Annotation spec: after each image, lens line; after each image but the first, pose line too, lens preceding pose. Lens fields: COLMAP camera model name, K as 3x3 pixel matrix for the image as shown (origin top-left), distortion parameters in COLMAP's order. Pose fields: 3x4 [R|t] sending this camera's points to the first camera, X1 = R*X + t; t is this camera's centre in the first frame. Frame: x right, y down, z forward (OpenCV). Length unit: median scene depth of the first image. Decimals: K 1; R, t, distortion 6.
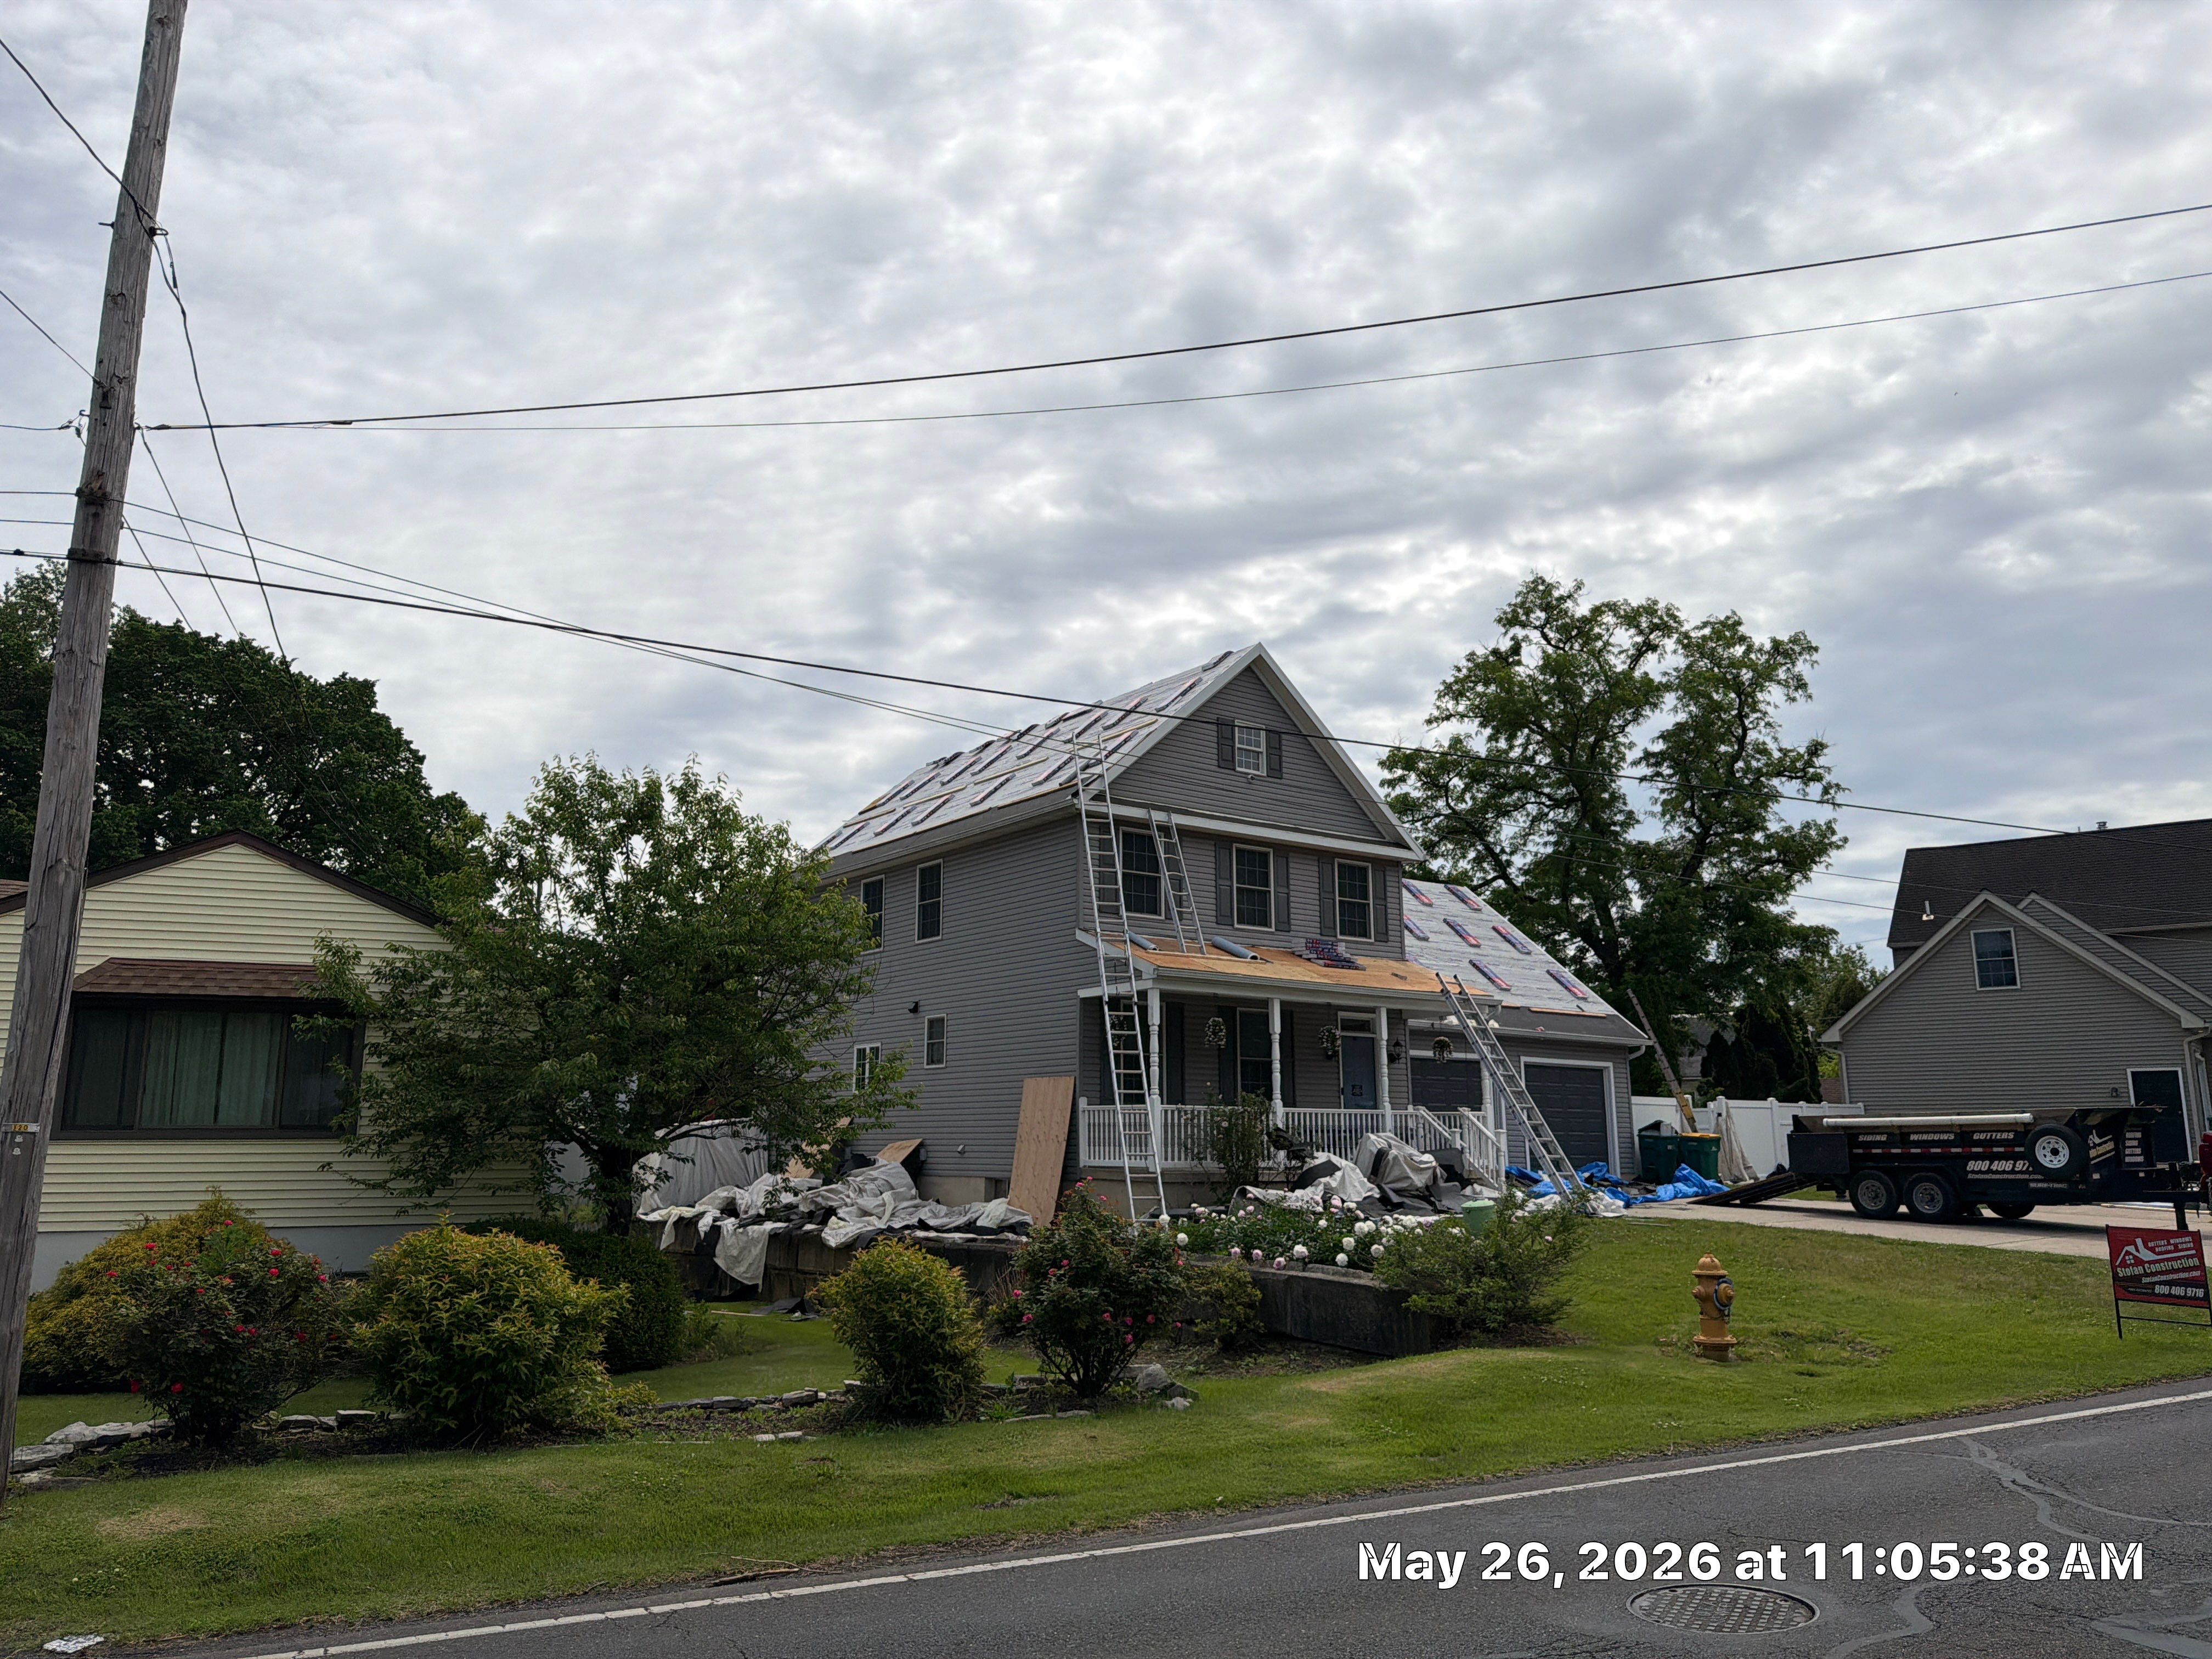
lens RADIAL K [[1560.0, 0, 1100.9], [0, 1560.0, 828.5], [0, 0, 1]] dist [0.058513, -0.075981]
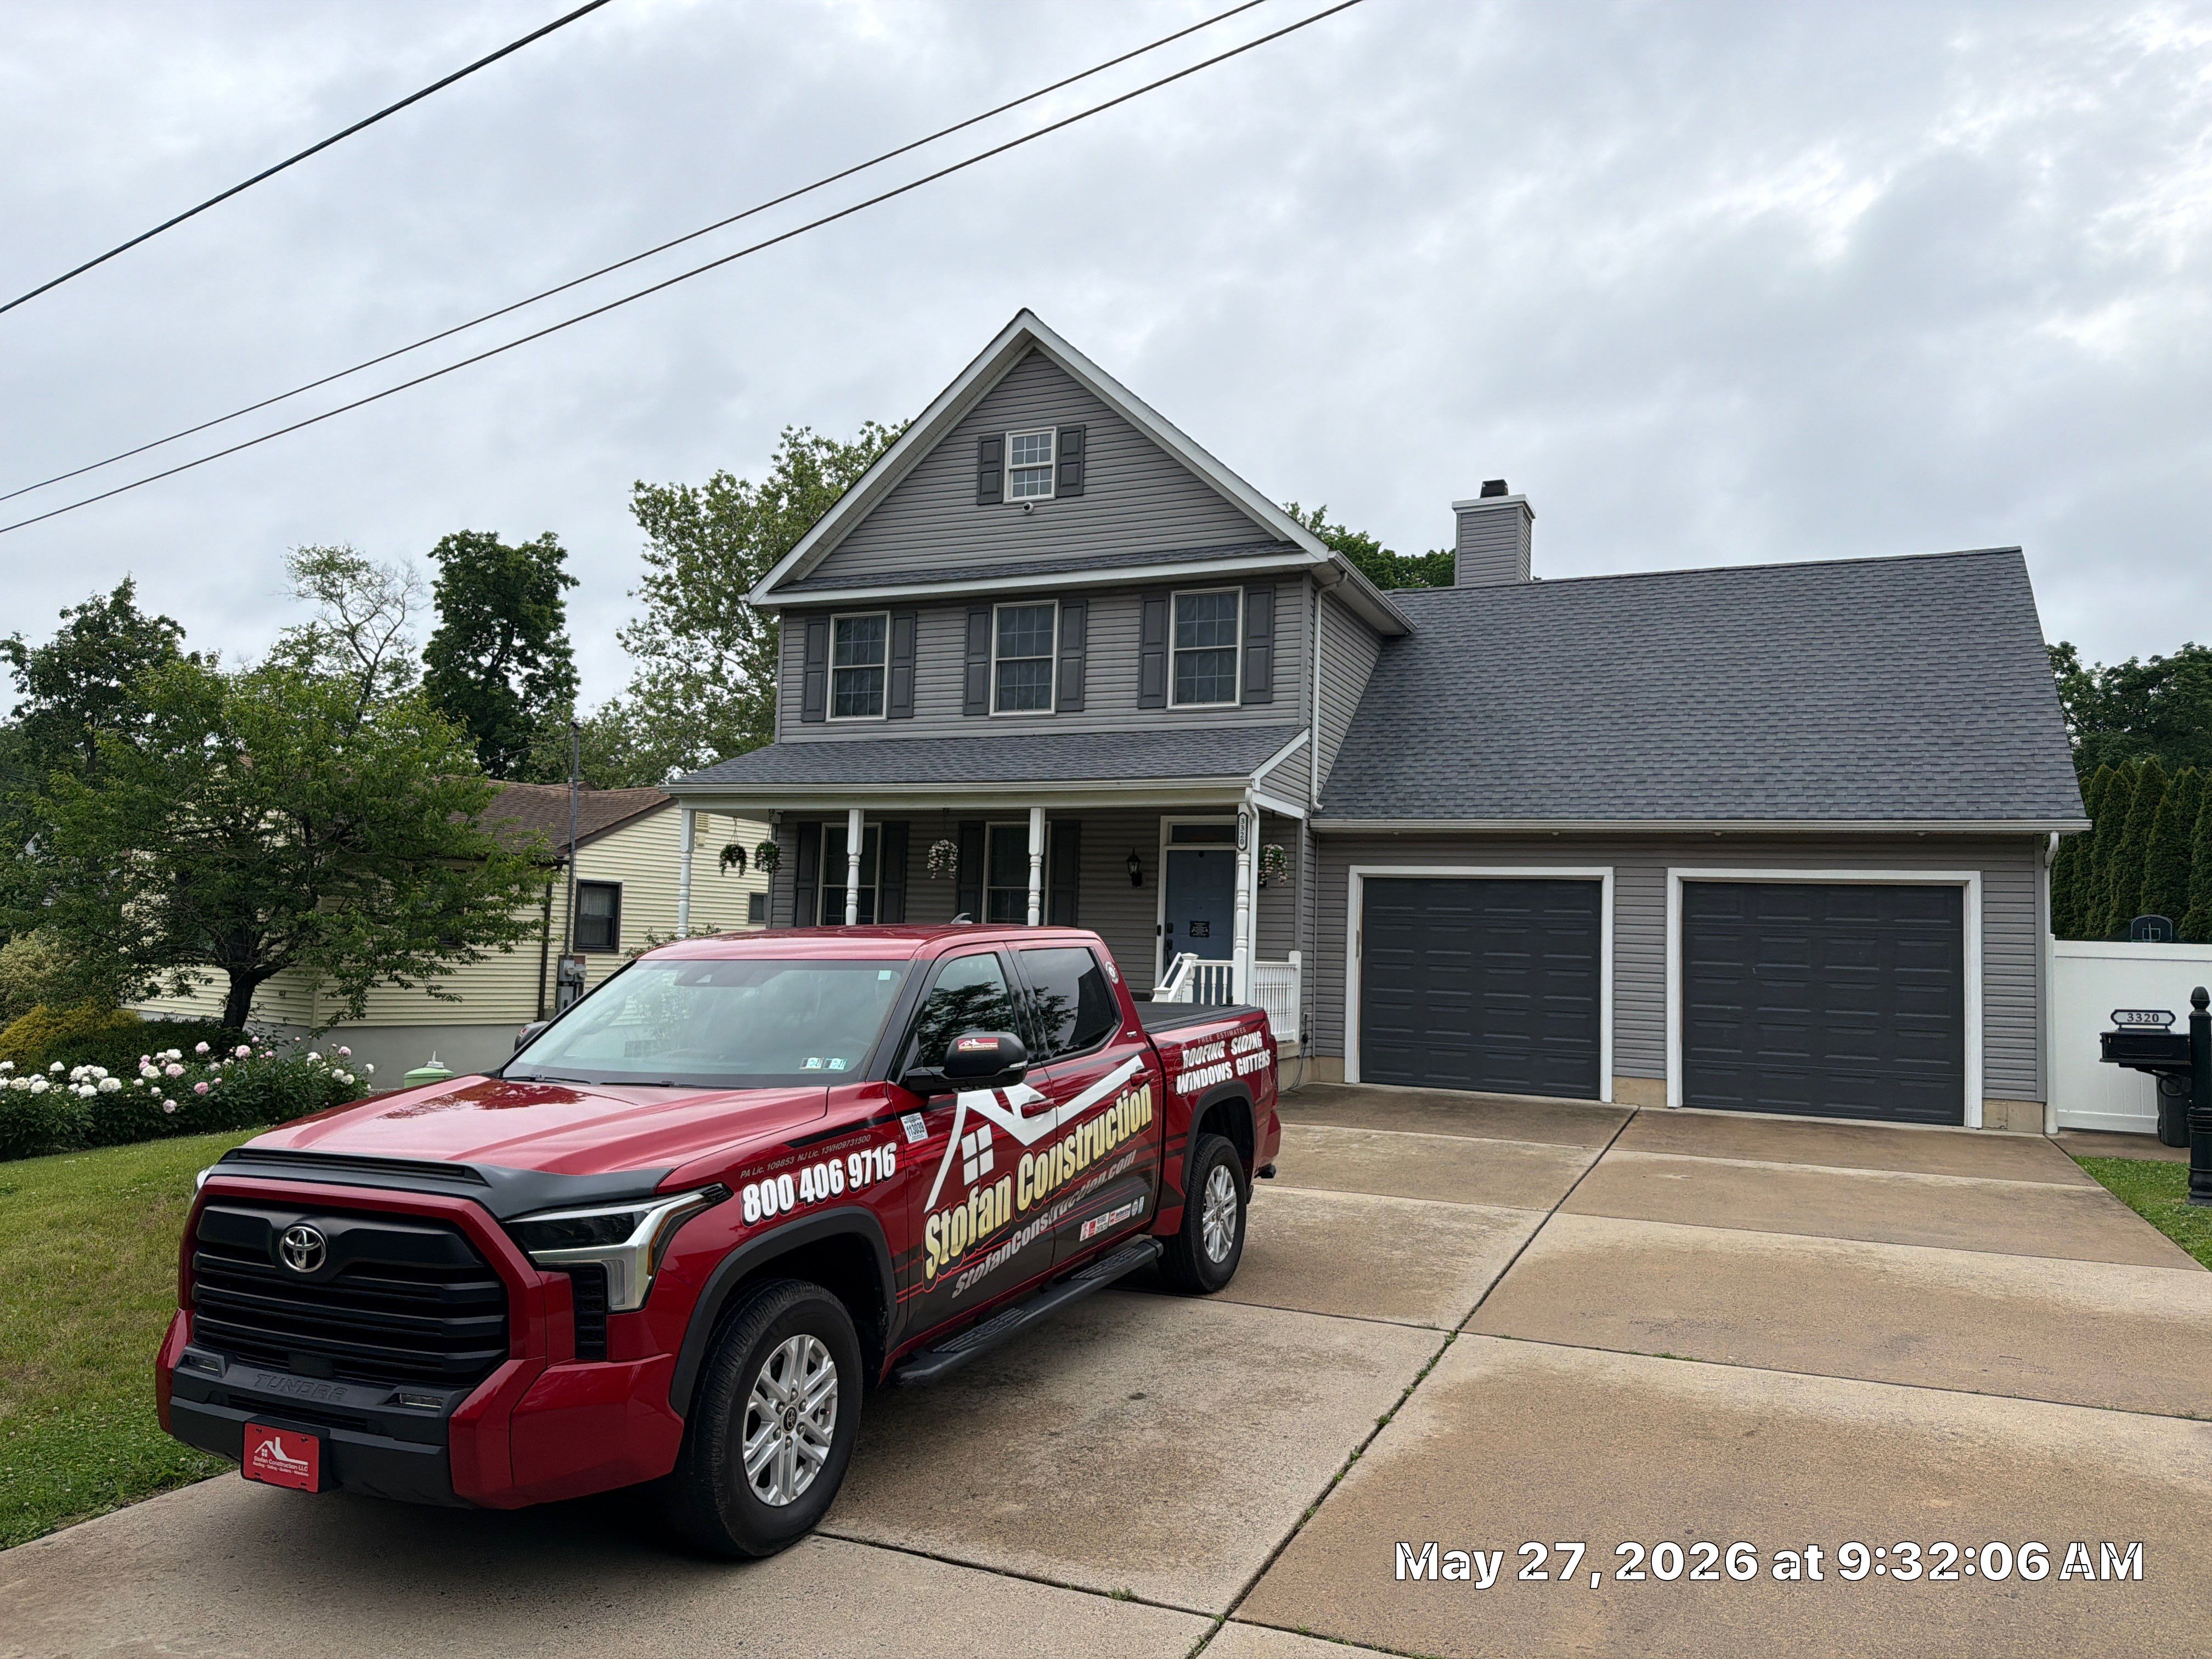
lens RADIAL K [[1546.3, 0, 1112.0], [0, 1546.3, 843.1], [0, 0, 1]] dist [0.125014, -0.185242]
pose [[0.510810, -0.060902, -0.857534, 0.426034], [0.137395, 0.990450, 0.011501, 0.069905], [0.848644, -0.123695, 0.514299, 0.375338]]
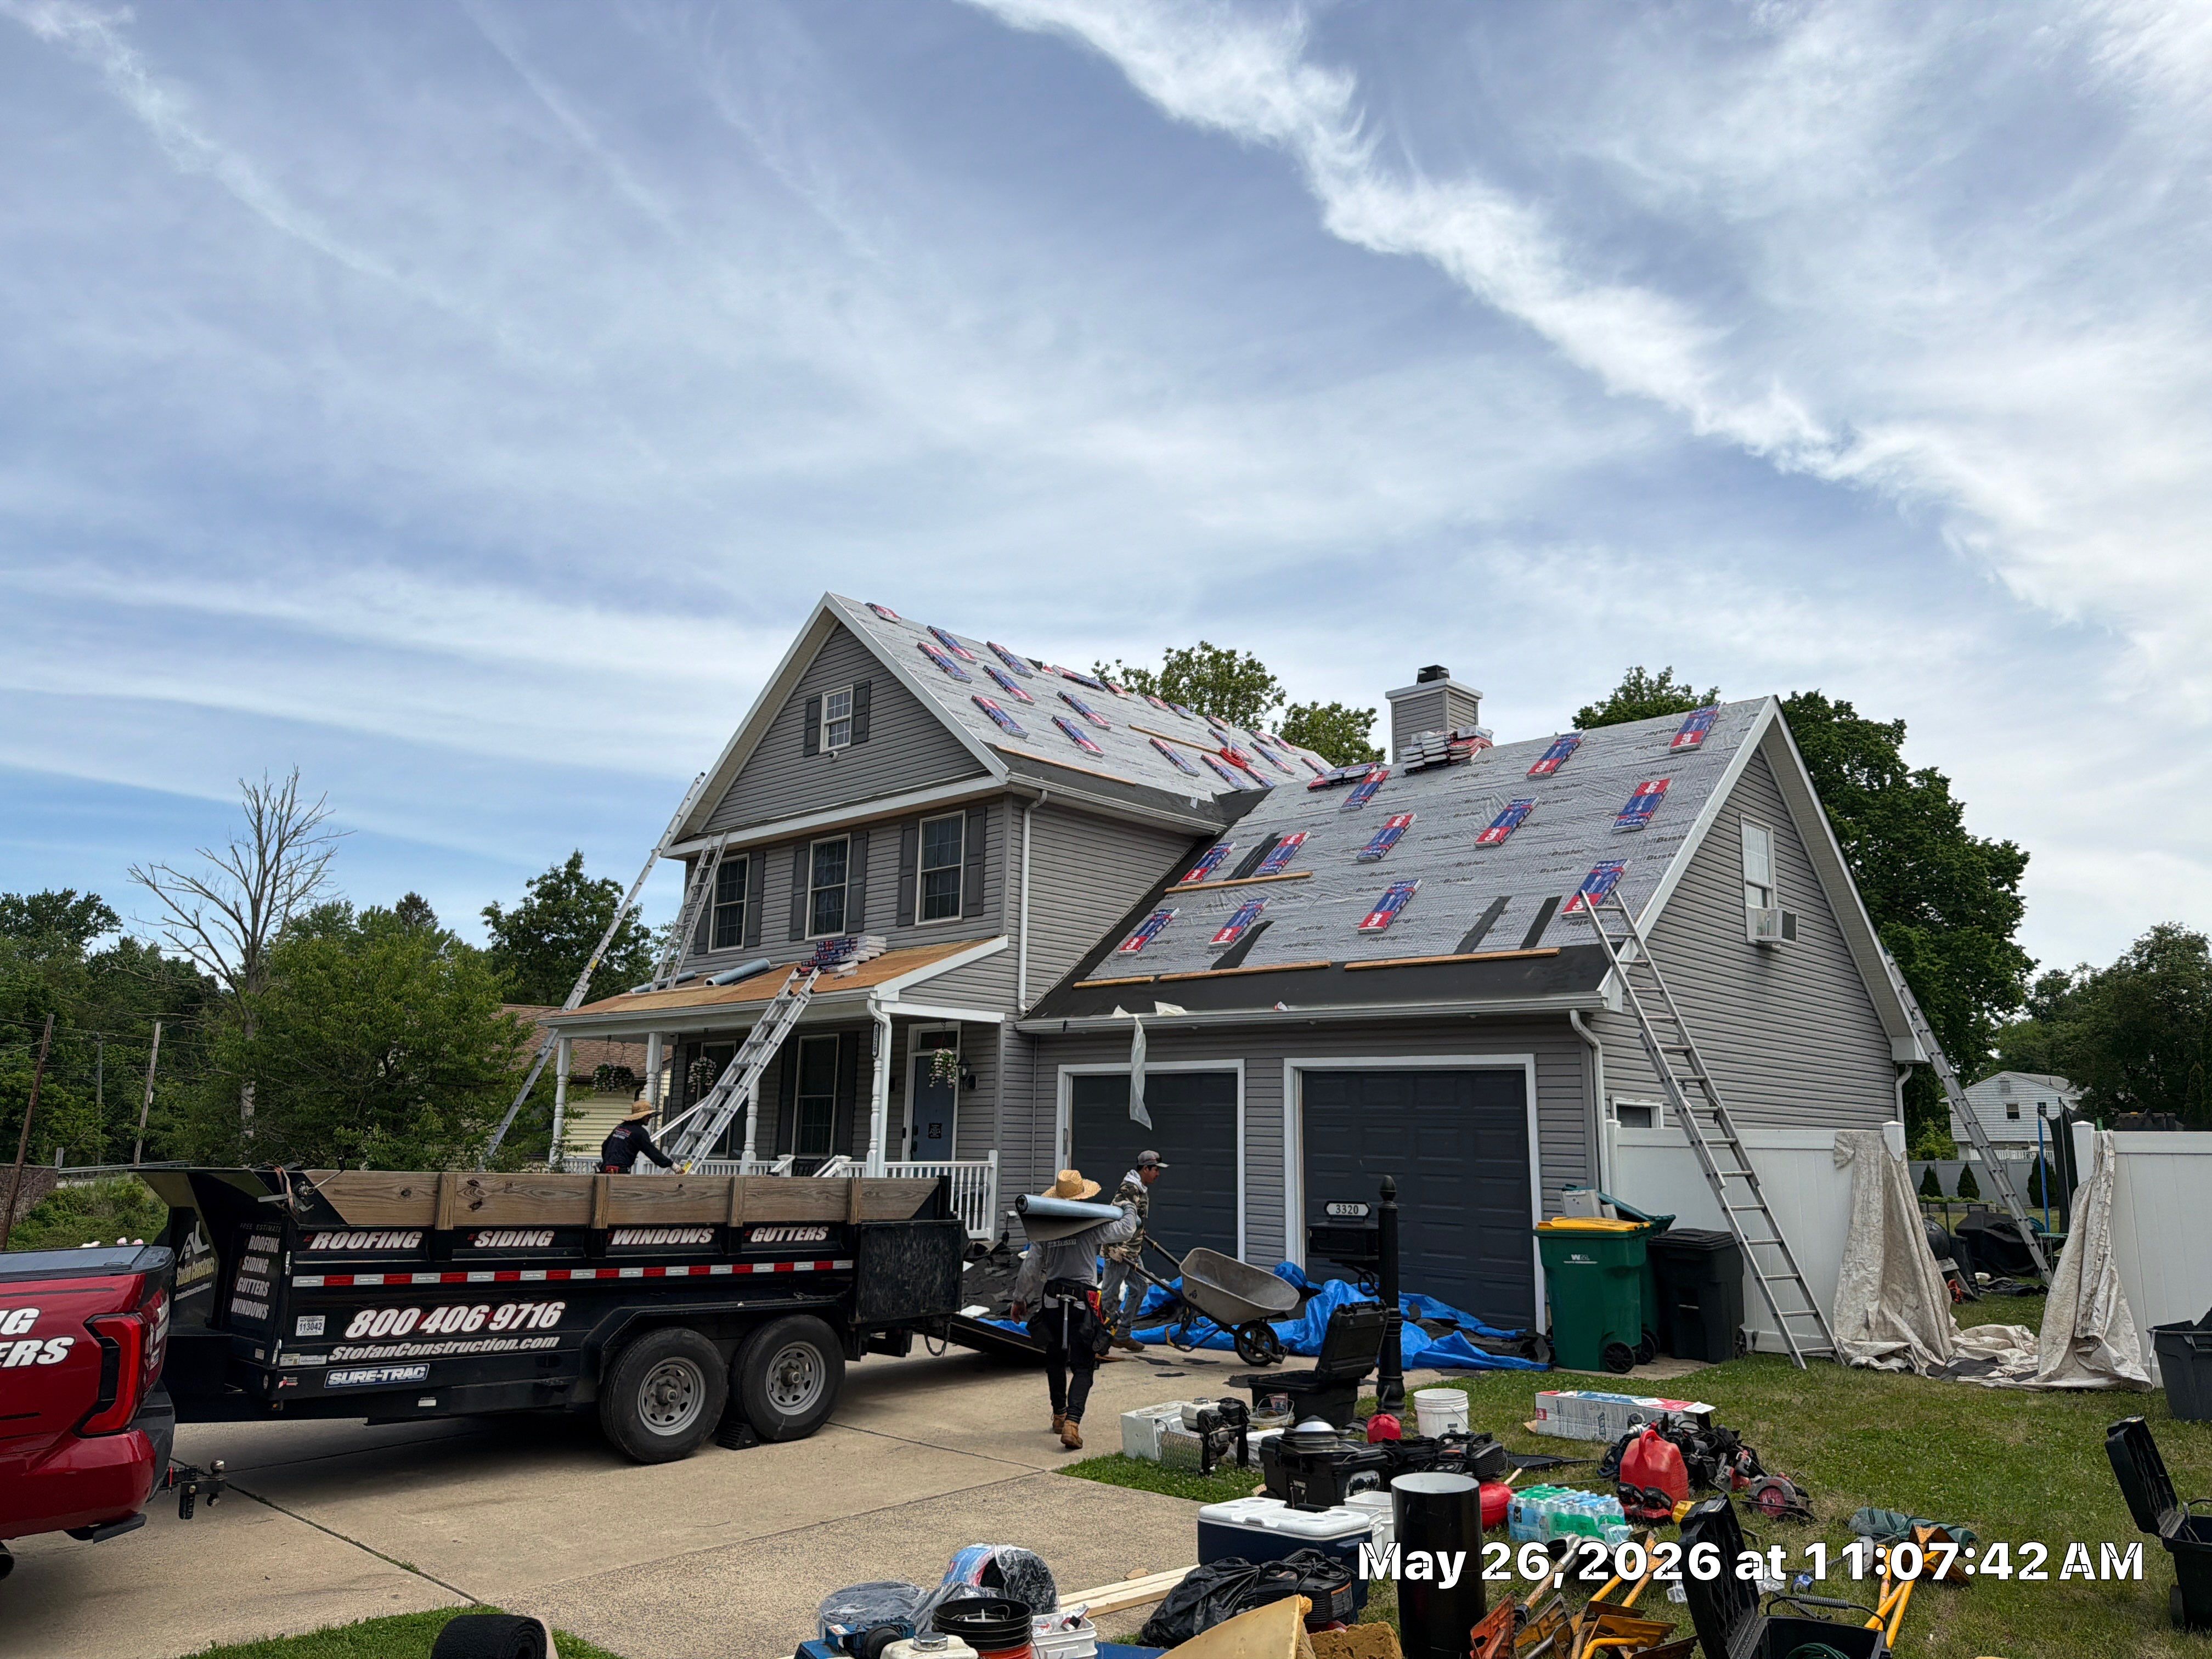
lens RADIAL K [[1556.6, 0, 1110.6], [0, 1556.6, 830.3], [0, 0, 1]] dist [0.060345, -0.087114]
pose [[0.190031, -0.203799, -0.960393, 0.531174], [0.173663, 0.969770, -0.171427, 0.101081], [0.966297, -0.134208, 0.219679, 0.559075]]
